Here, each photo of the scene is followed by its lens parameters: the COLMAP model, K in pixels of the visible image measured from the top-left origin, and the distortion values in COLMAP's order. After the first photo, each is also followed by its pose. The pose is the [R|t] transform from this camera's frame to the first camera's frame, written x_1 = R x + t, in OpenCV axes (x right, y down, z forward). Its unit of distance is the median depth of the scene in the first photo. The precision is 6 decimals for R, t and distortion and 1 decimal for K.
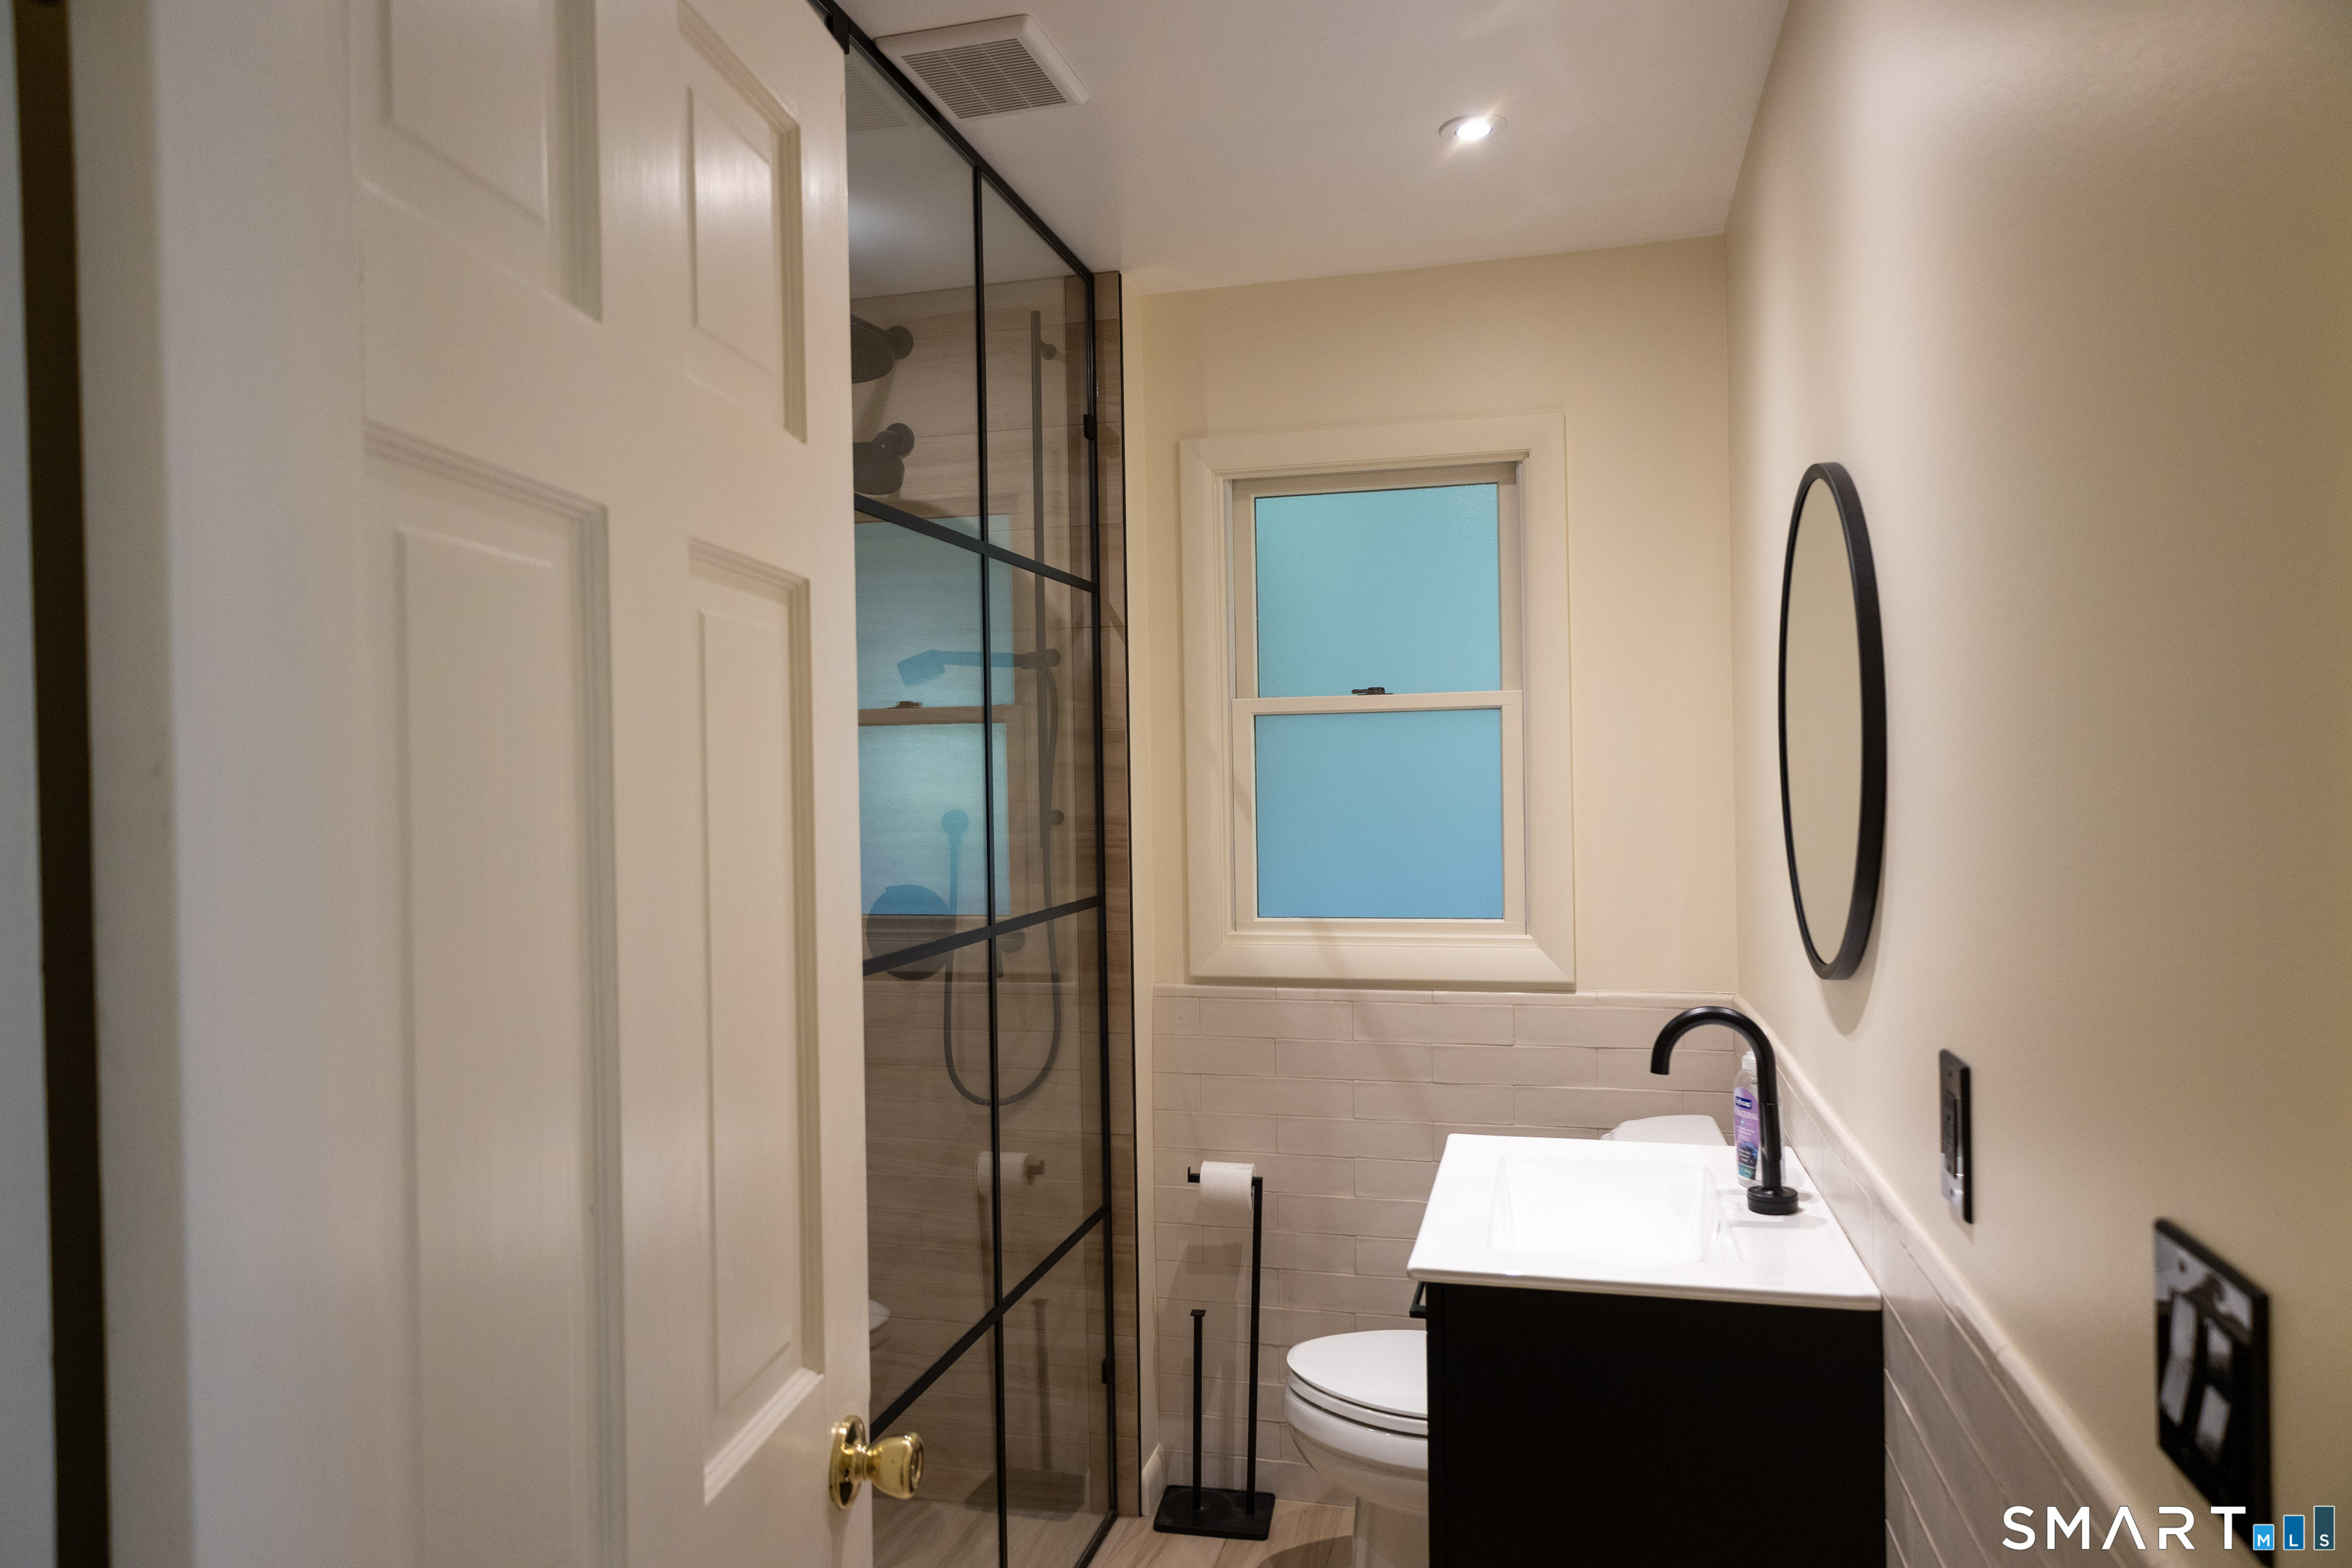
lens RADIAL K [[1523.6, 0, 1176.0], [0, 1523.6, 784.0], [0, 0, 1]] dist [-0.004975, -0.002130]
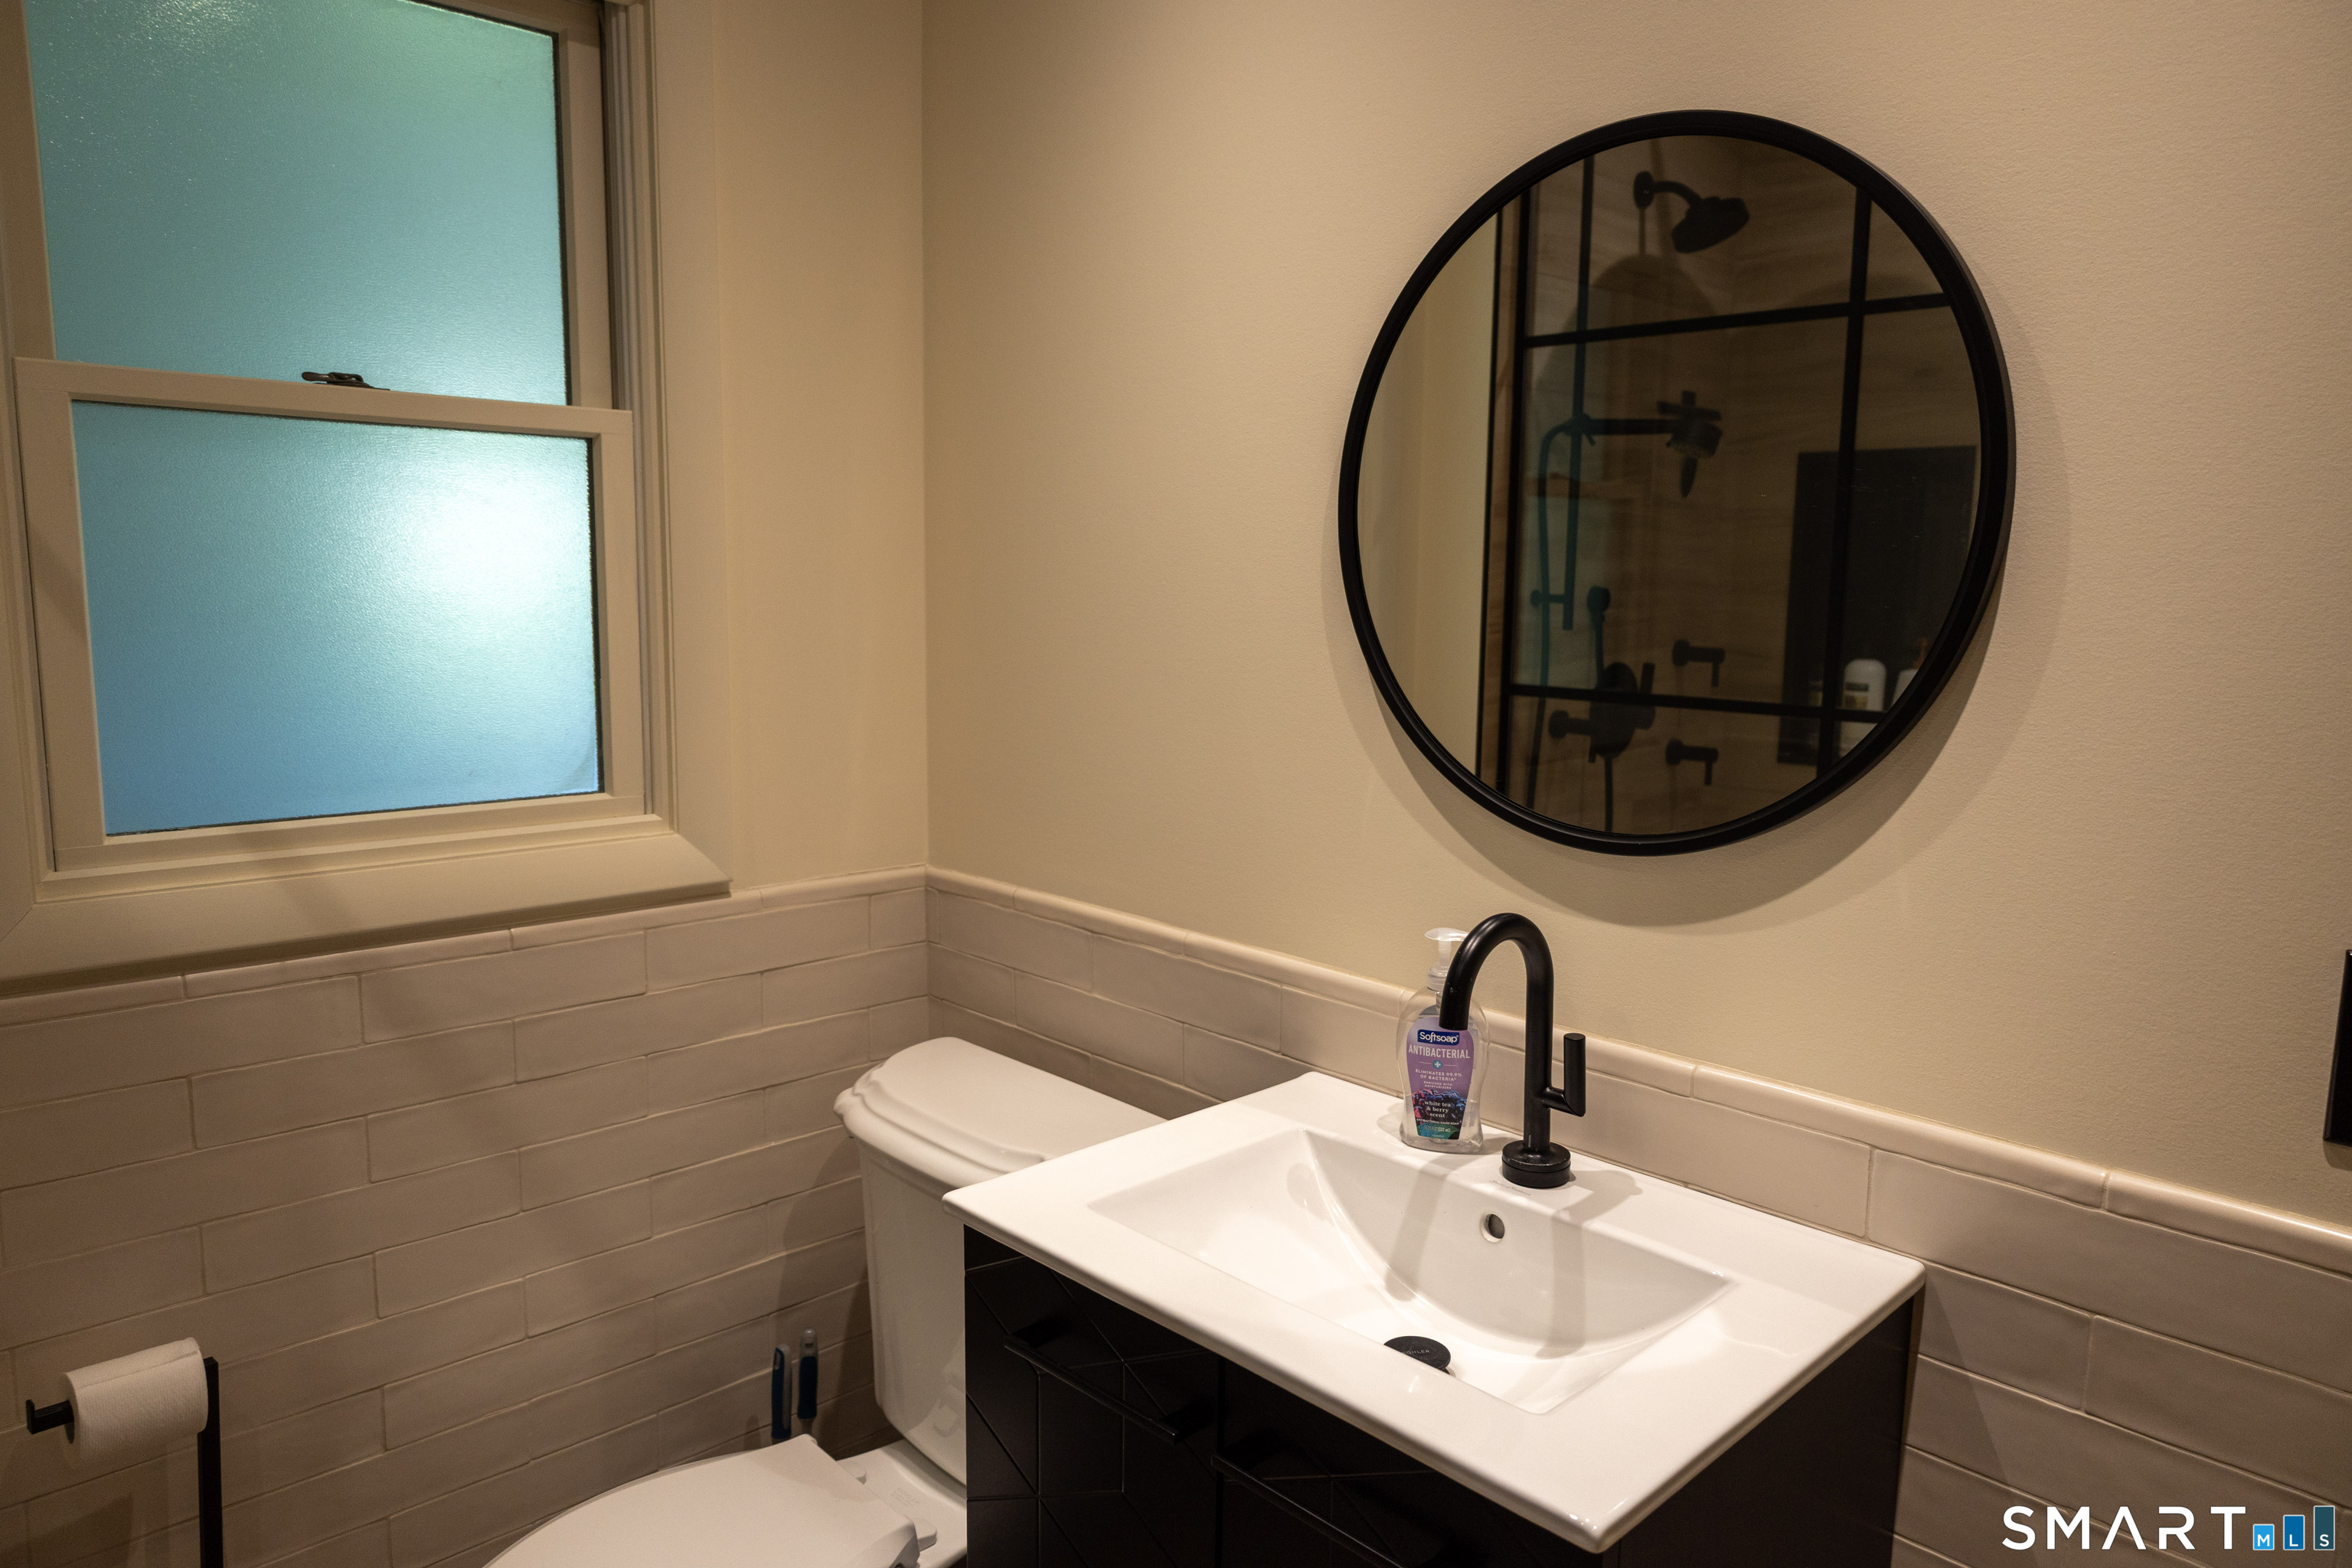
lens RADIAL K [[1523.6, 0, 1176.0], [0, 1523.6, 784.0], [0, 0, 1]] dist [-0.004975, -0.002130]
pose [[0.519618, -0.091679, 0.849466, -0.182652], [-0.021857, 0.992475, 0.120483, 0.007047], [-0.854119, -0.081172, 0.513704, 0.492302]]
